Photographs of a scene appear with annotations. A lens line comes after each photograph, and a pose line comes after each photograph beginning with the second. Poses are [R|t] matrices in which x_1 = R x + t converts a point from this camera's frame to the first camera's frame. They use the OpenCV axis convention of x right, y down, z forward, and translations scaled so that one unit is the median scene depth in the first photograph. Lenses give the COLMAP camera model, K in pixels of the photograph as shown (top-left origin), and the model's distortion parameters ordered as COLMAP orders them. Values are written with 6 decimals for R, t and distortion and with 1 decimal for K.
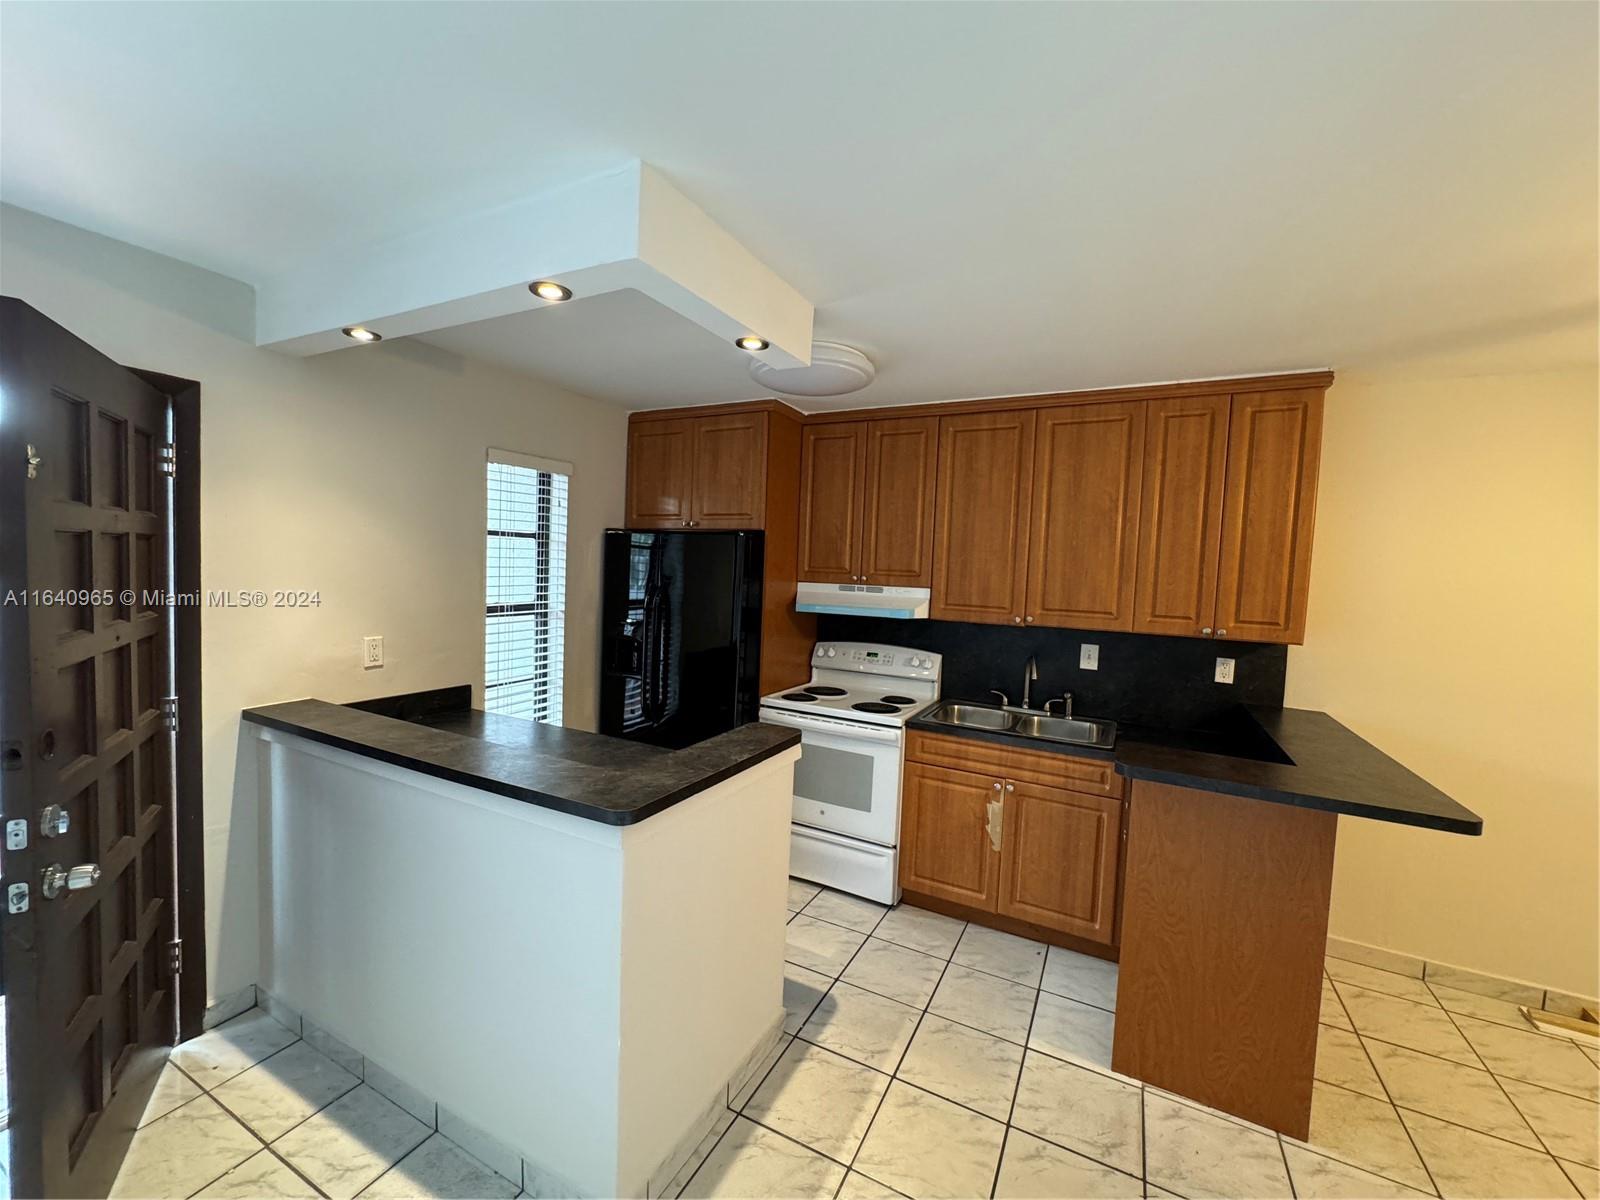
lens RADIAL K [[640.6, 0, 800.0], [0, 640.6, 599.5], [0, 0, 1]] dist [0.000033, 0.000199]
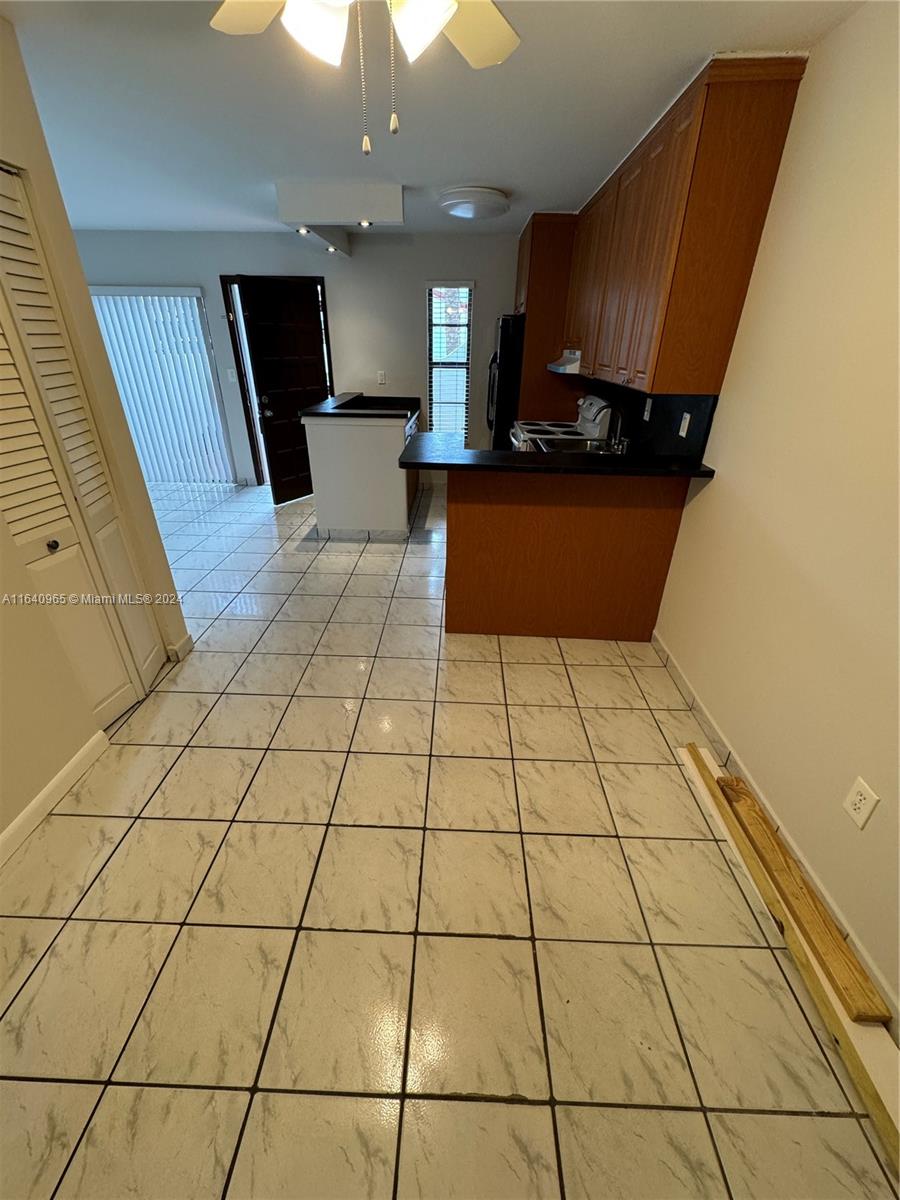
lens RADIAL K [[480.4, 0, 451.6], [0, 480.4, 597.5], [0, 0, 1]] dist [0.000033, 0.000199]
pose [[0.433958, 0.395819, -0.809326, 1.259722], [-0.052450, 0.907895, 0.415903, 0.056235], [0.899405, -0.138036, 0.414748, 0.239583]]
